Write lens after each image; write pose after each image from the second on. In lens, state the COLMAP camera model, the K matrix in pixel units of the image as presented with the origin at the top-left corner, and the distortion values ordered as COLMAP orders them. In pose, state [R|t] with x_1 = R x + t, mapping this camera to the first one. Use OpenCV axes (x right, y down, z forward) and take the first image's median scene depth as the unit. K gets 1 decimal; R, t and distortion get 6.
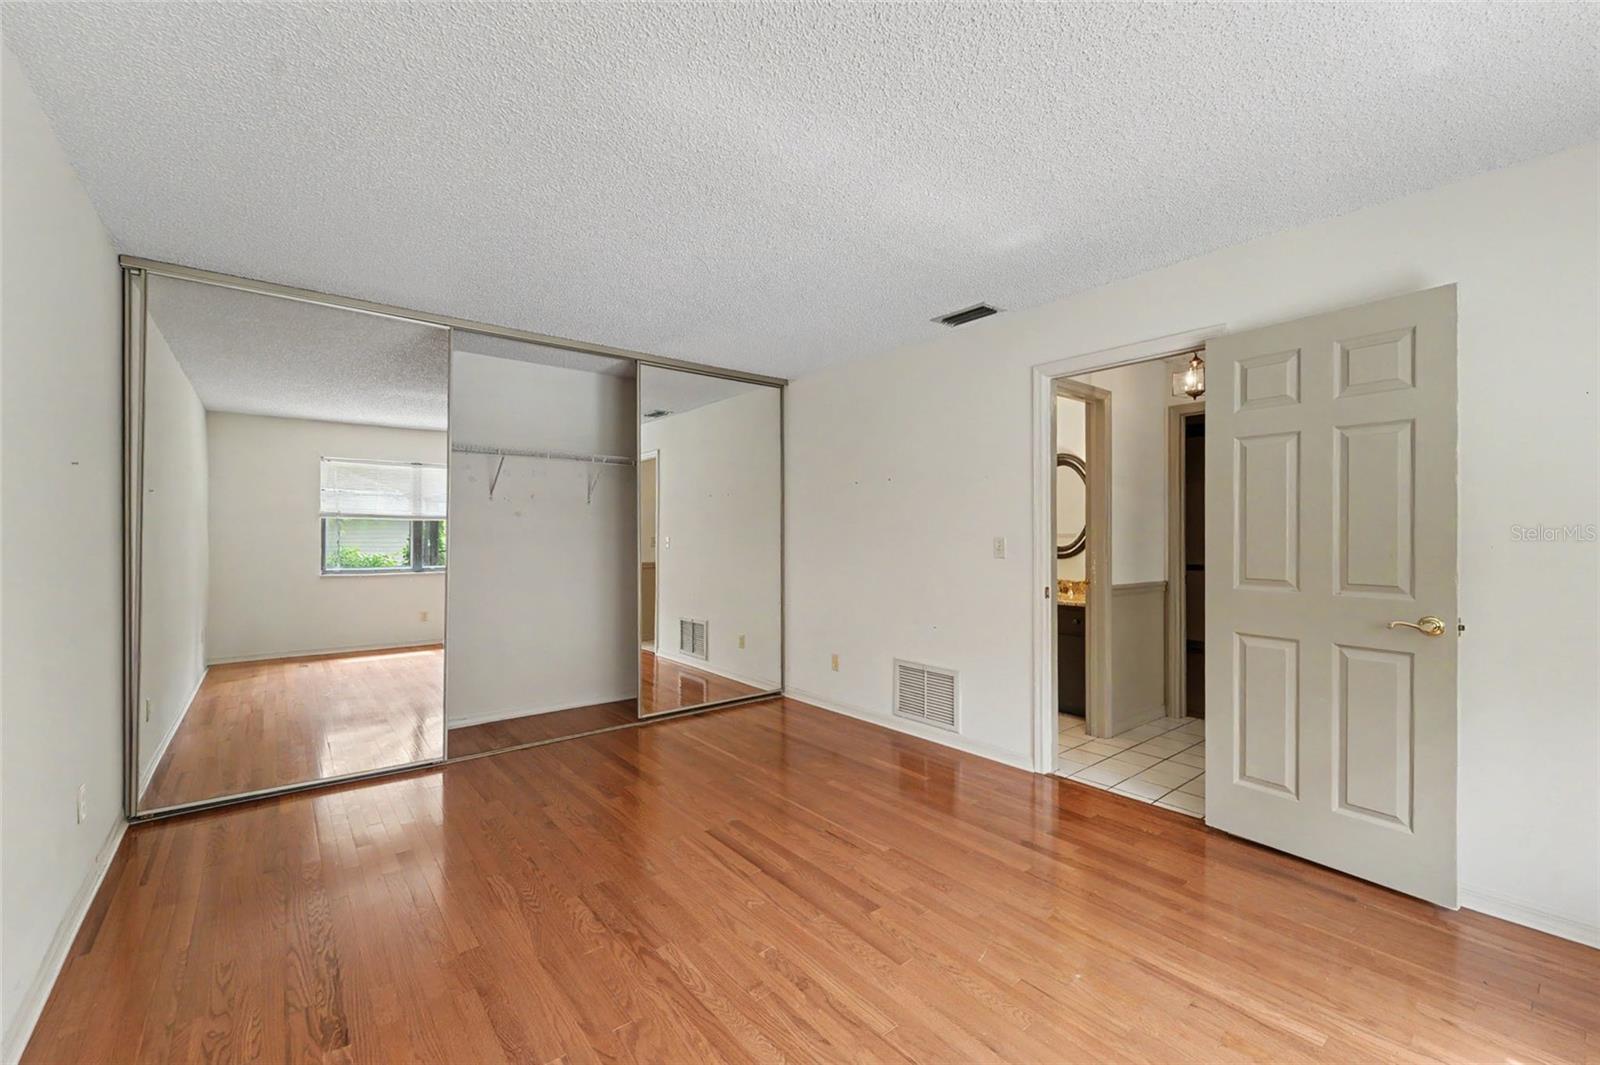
lens RADIAL K [[653.9, 0, 792.5], [0, 653.9, 533.6], [0, 0, 1]] dist [0.000148, -0.000708]
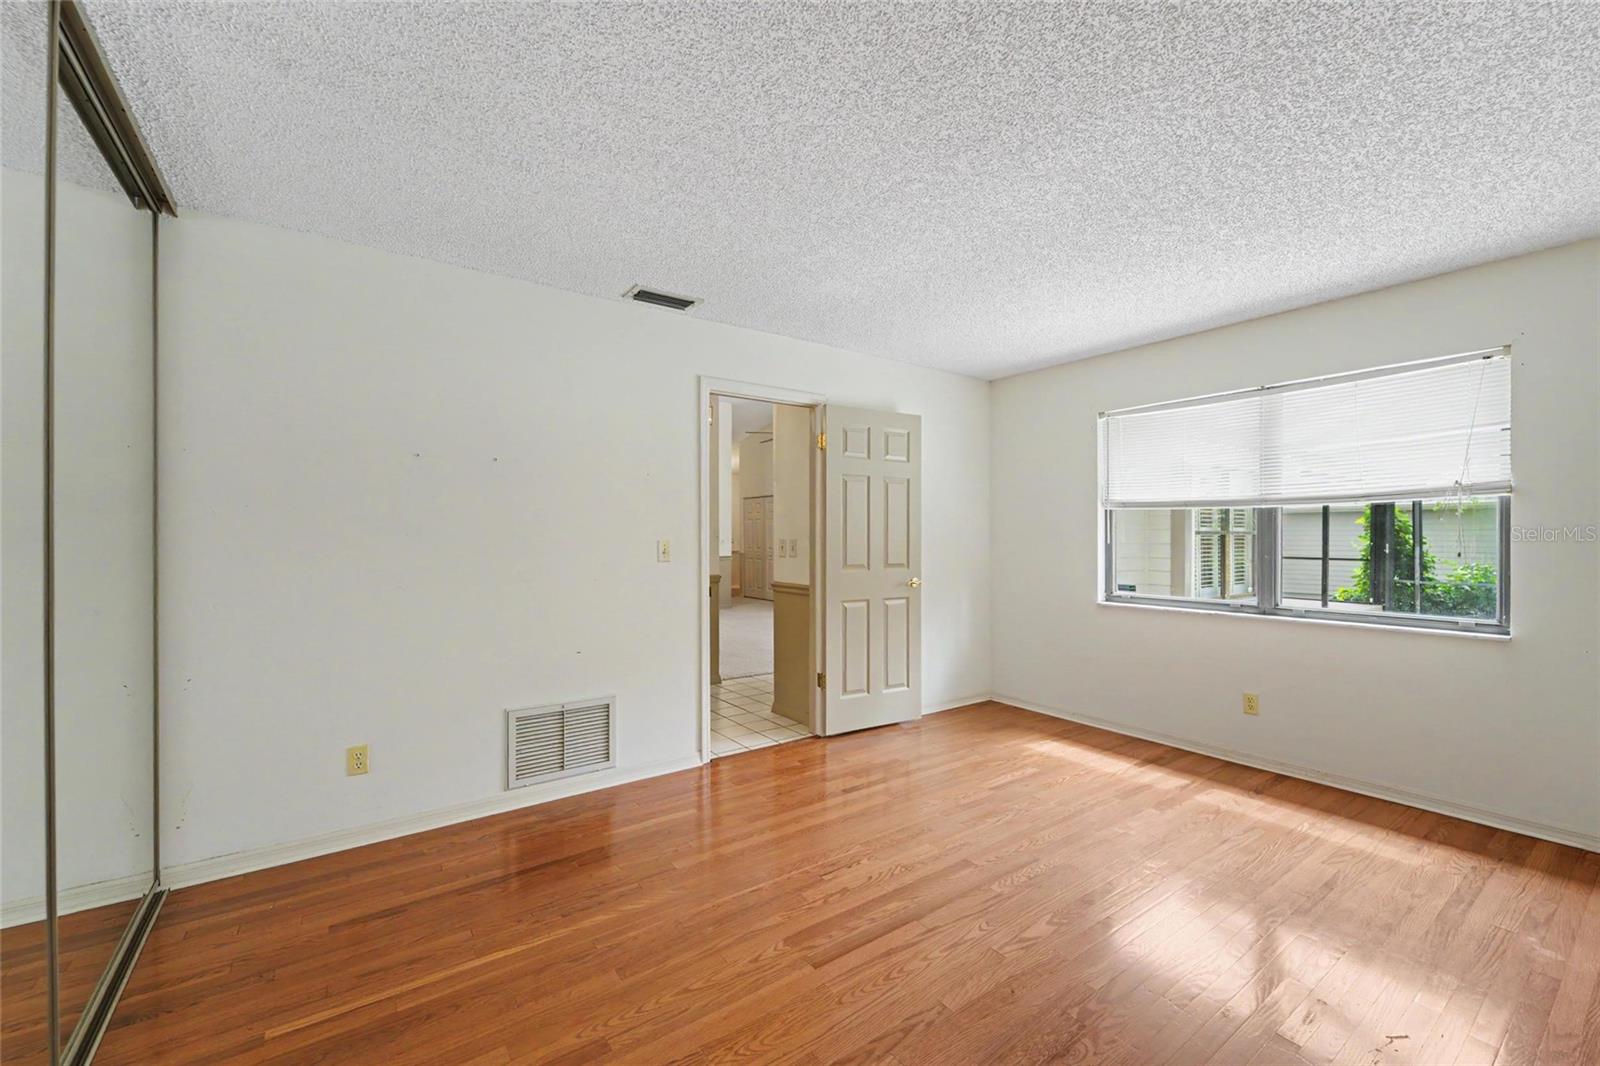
lens RADIAL K [[653.9, 0, 793.0], [0, 653.9, 535.7], [0, 0, 1]] dist [0.000148, -0.000708]
pose [[0.050145, 0.003503, 0.998736, -0.828086], [0.001753, 0.999992, -0.003595, 0.003697], [-0.998740, 0.001931, 0.050138, 0.996427]]
